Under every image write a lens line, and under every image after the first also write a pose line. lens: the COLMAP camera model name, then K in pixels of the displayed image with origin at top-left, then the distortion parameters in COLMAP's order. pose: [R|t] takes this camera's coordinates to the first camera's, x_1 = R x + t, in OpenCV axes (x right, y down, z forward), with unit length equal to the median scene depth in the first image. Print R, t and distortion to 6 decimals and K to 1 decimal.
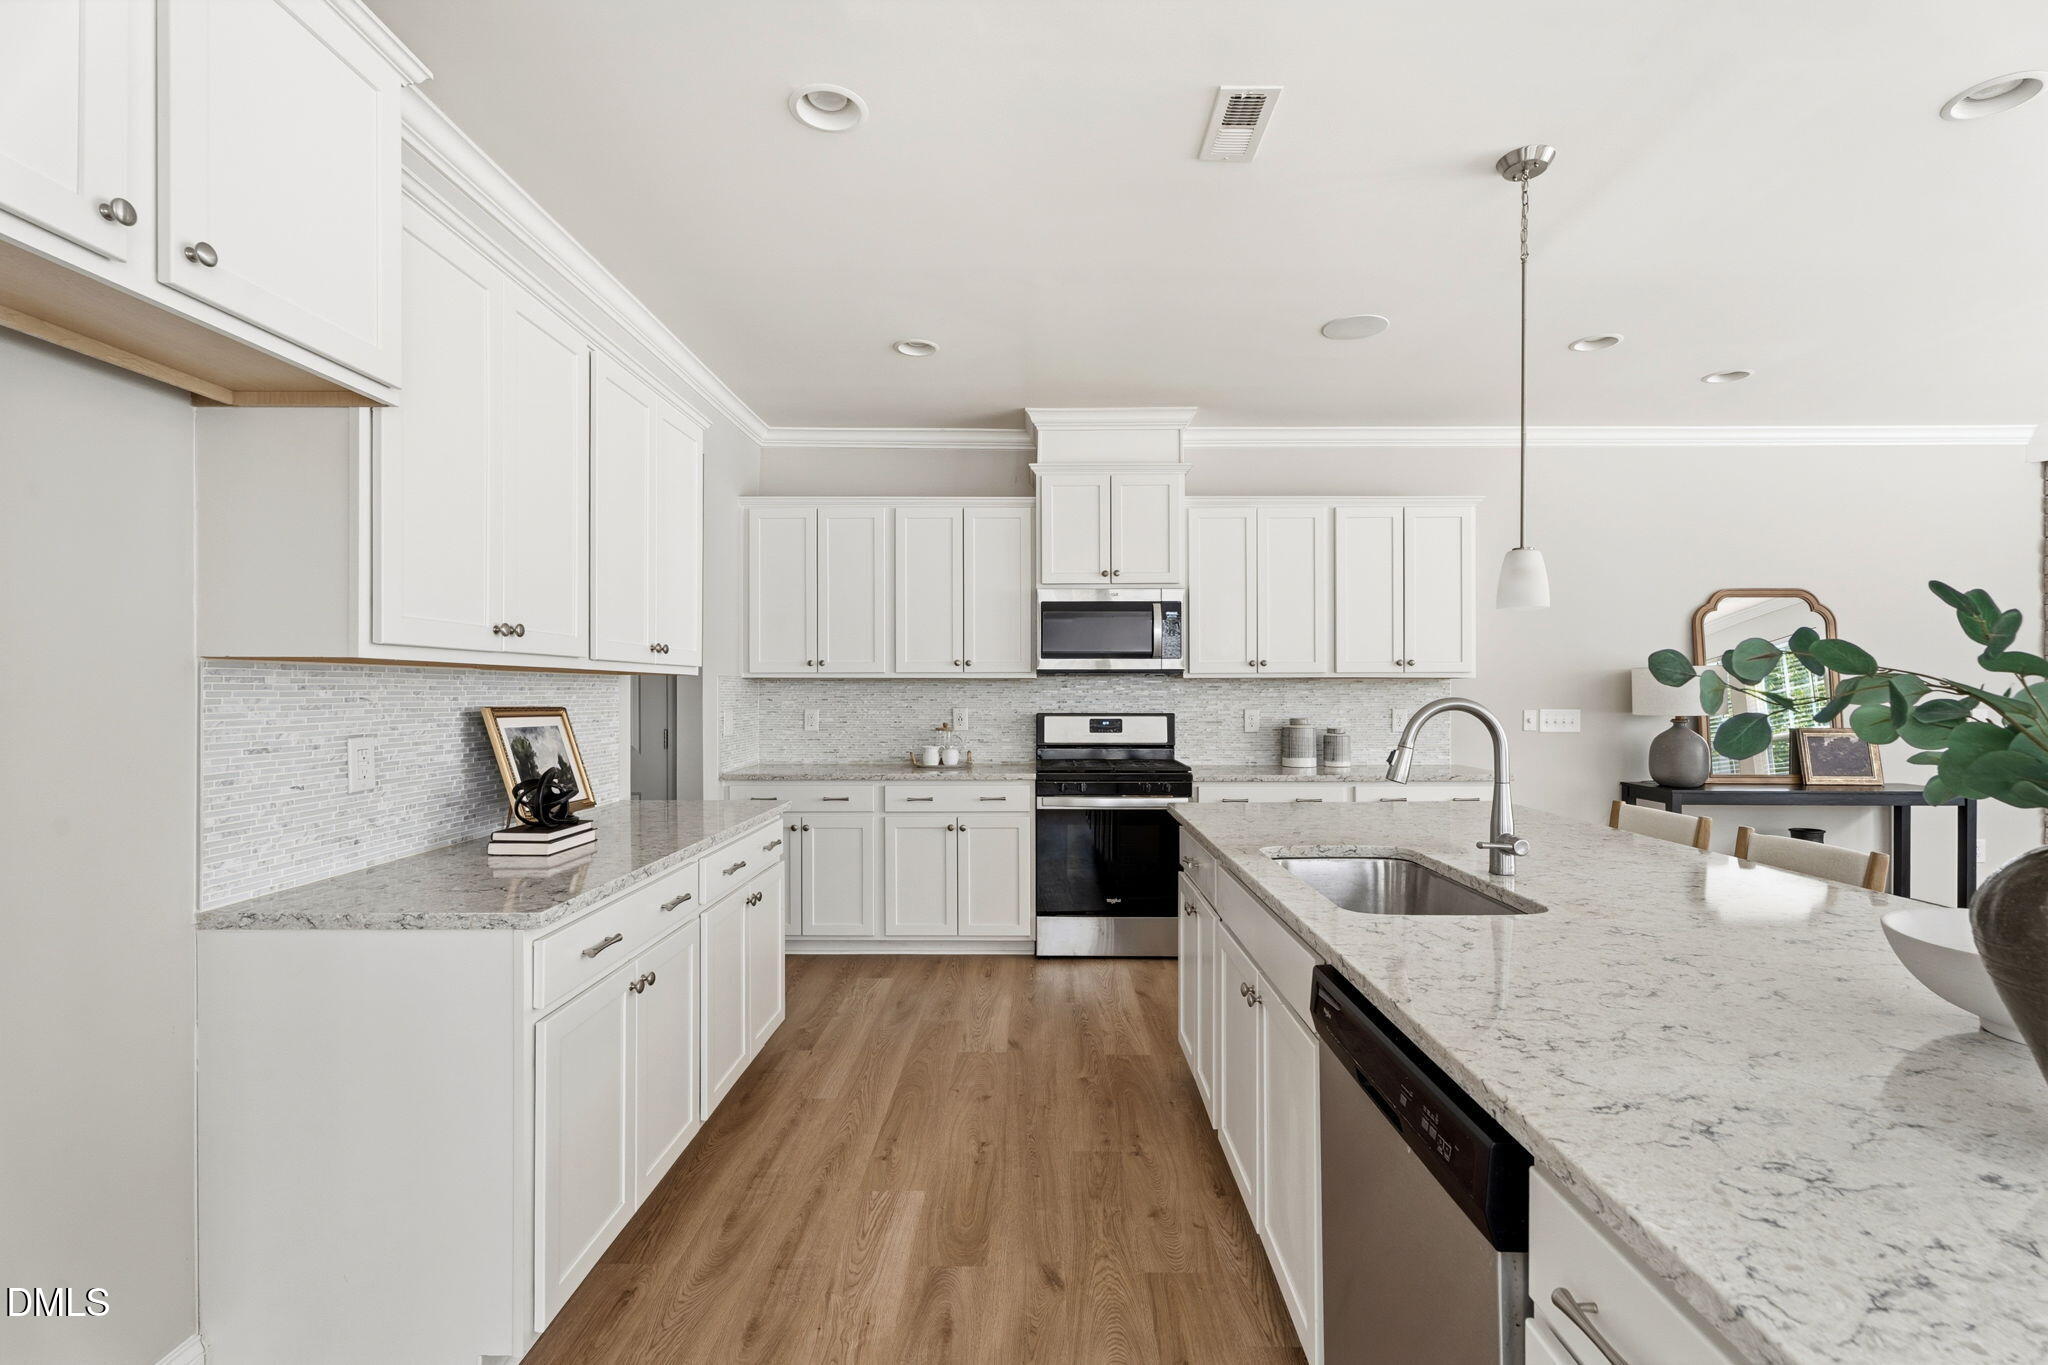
lens RADIAL K [[919.6, 0, 1028.7], [0, 919.6, 687.3], [0, 0, 1]] dist [0.000187, 0.000414]
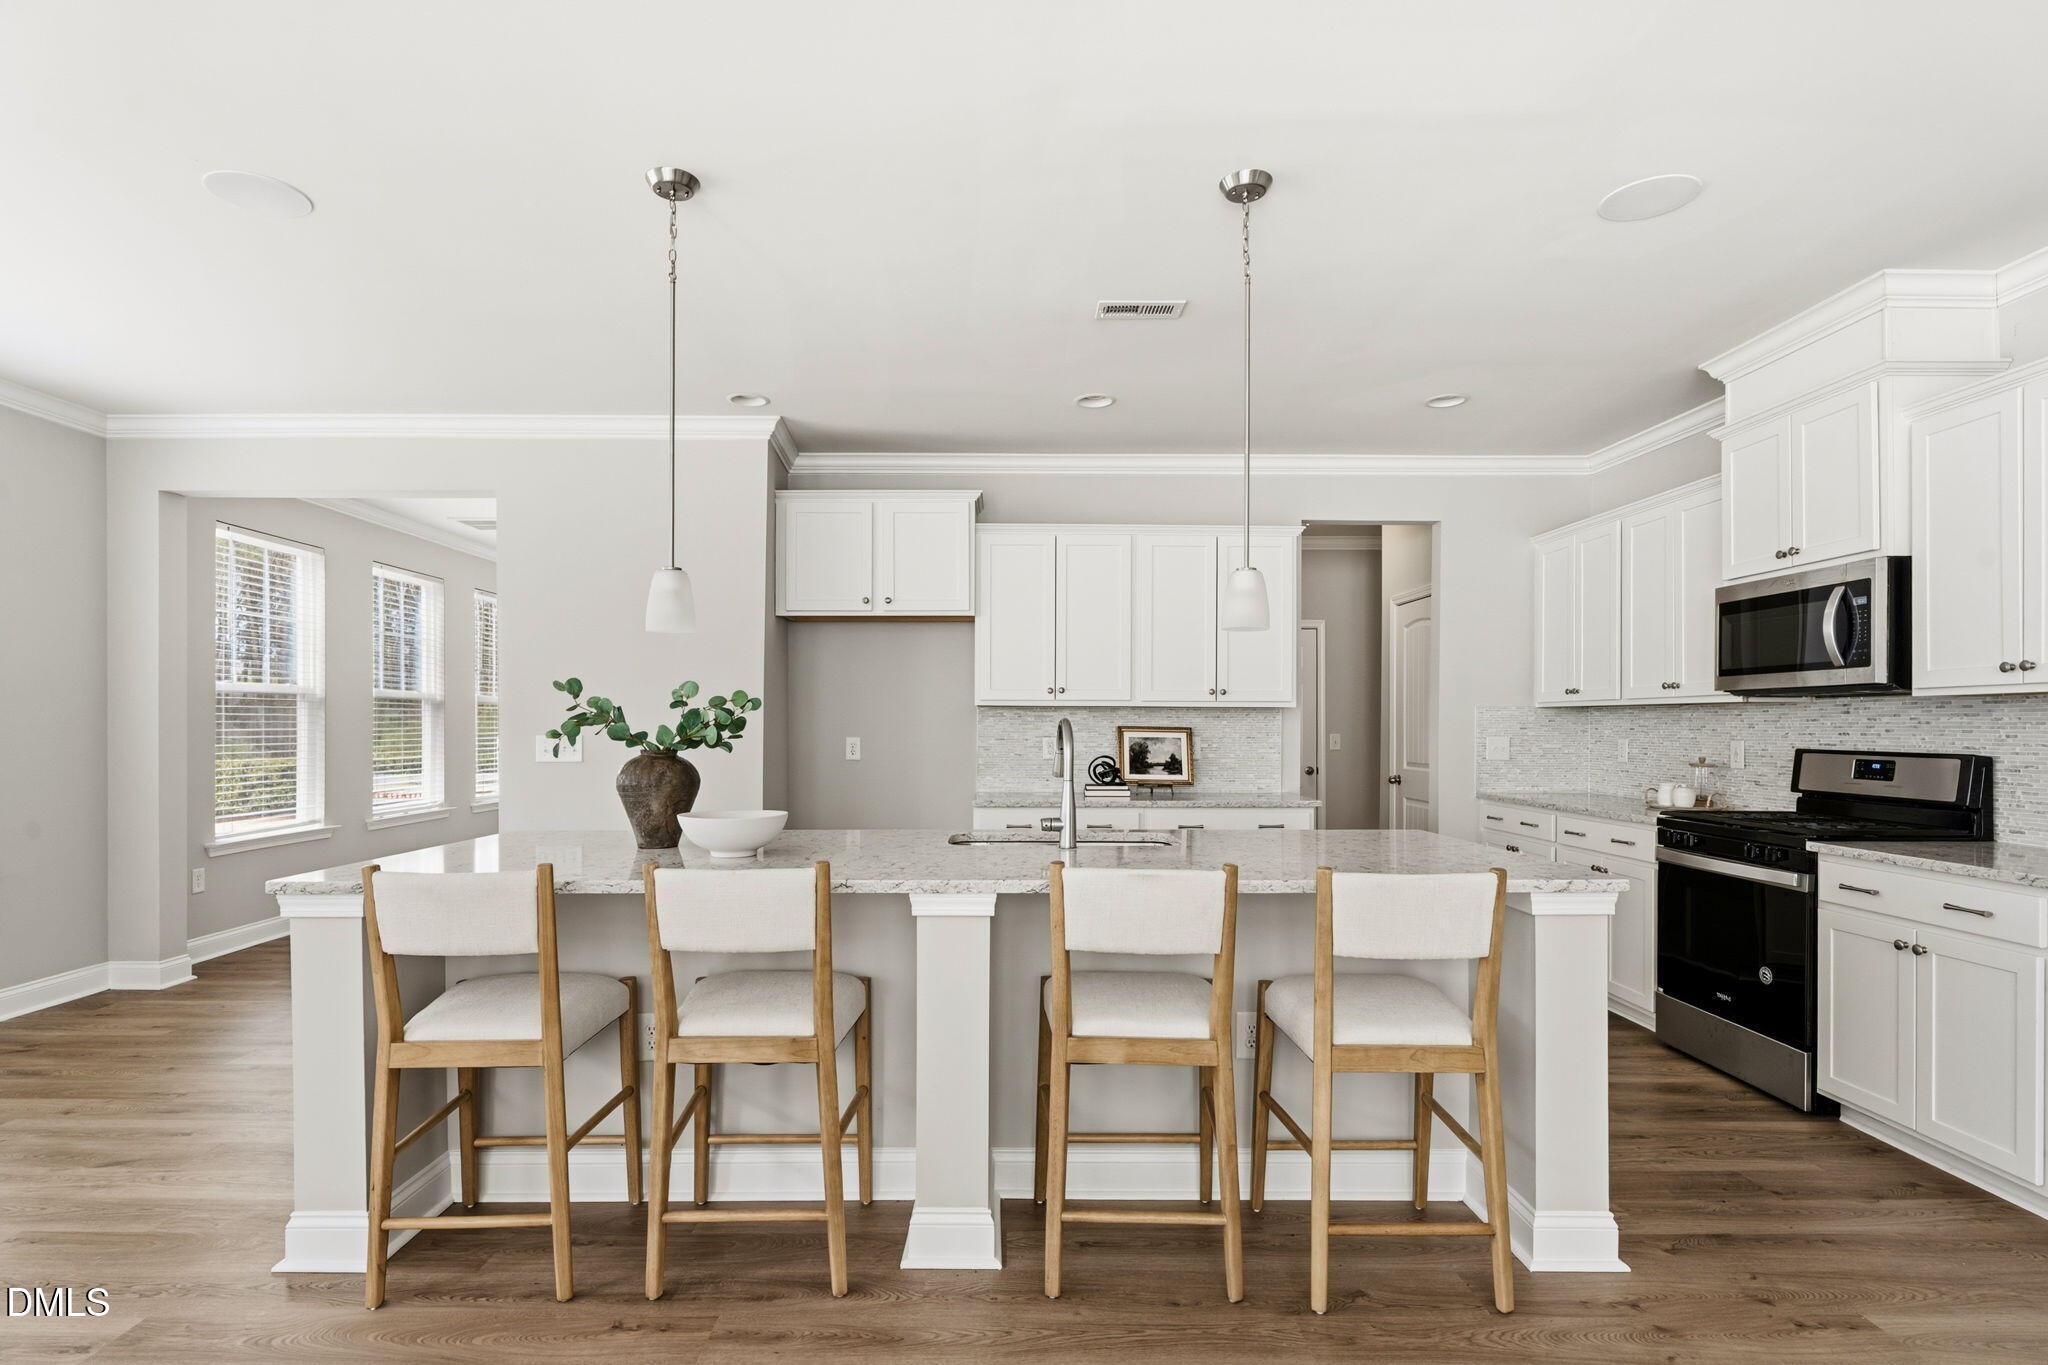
lens RADIAL K [[1009.1, 0, 1010.3], [0, 1009.1, 722.6], [0, 0, 1]] dist [-0.004590, -0.001743]
pose [[0.013871, -0.001292, -0.999903, 0.852957], [0.000070, 0.999999, -0.001291, 0.008744], [0.999904, -0.000052, 0.013871, 0.381487]]
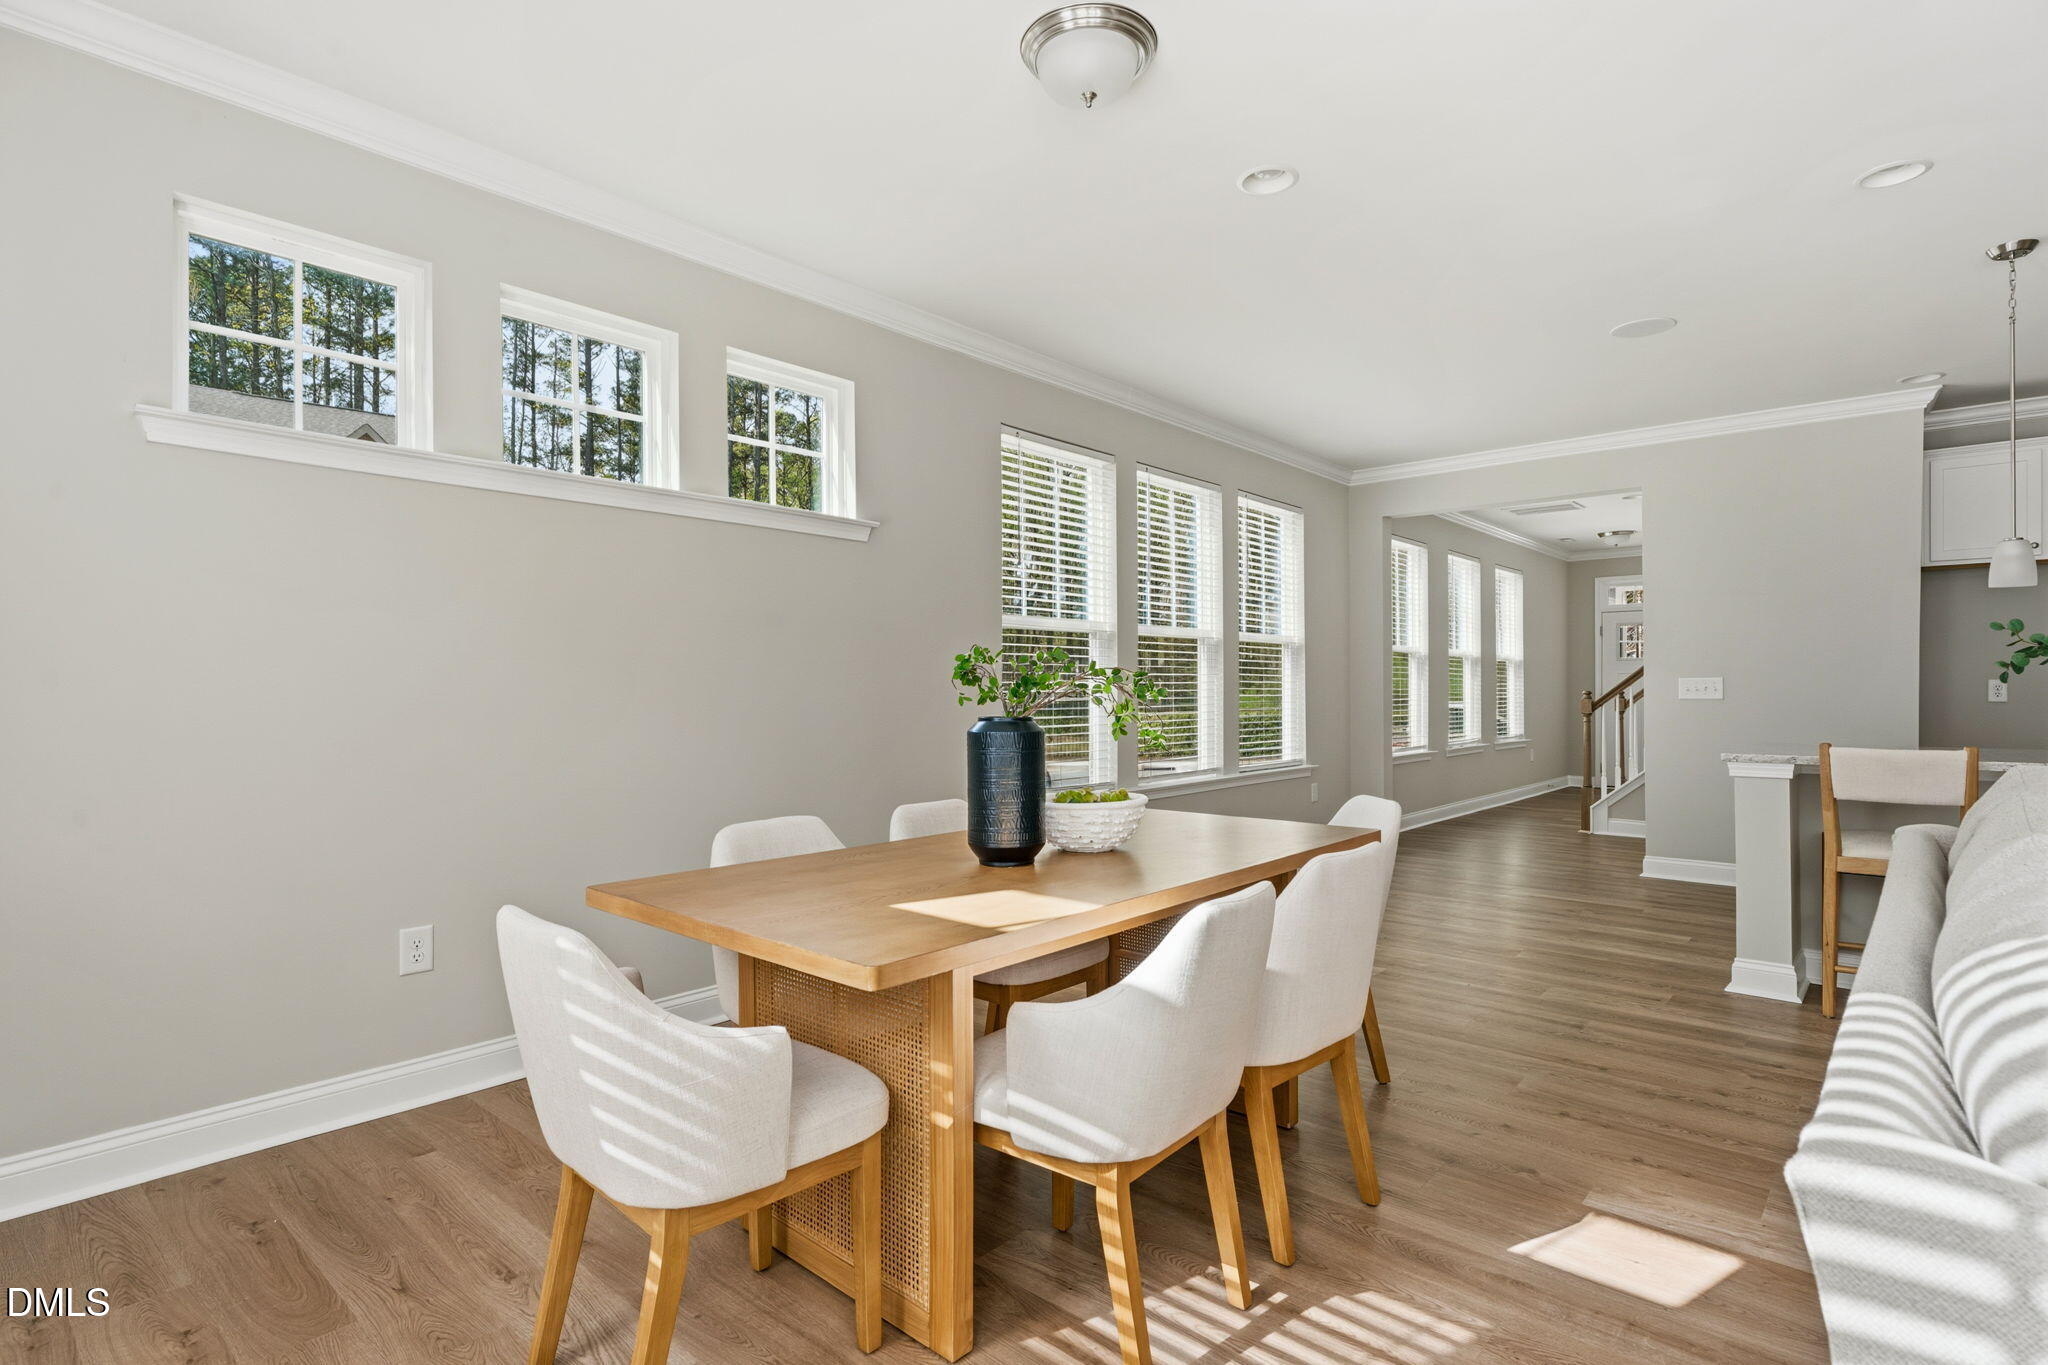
lens RADIAL K [[1027.8, 0, 1024.0], [0, 1027.8, 682.5], [0, 0, 1]] dist [0.001085, 0.000295]
pose [[-0.656058, -0.003145, -0.754704, 1.353225], [-0.001496, 0.999995, -0.002866, 0.032340], [0.754709, -0.000752, -0.656059, 0.141270]]
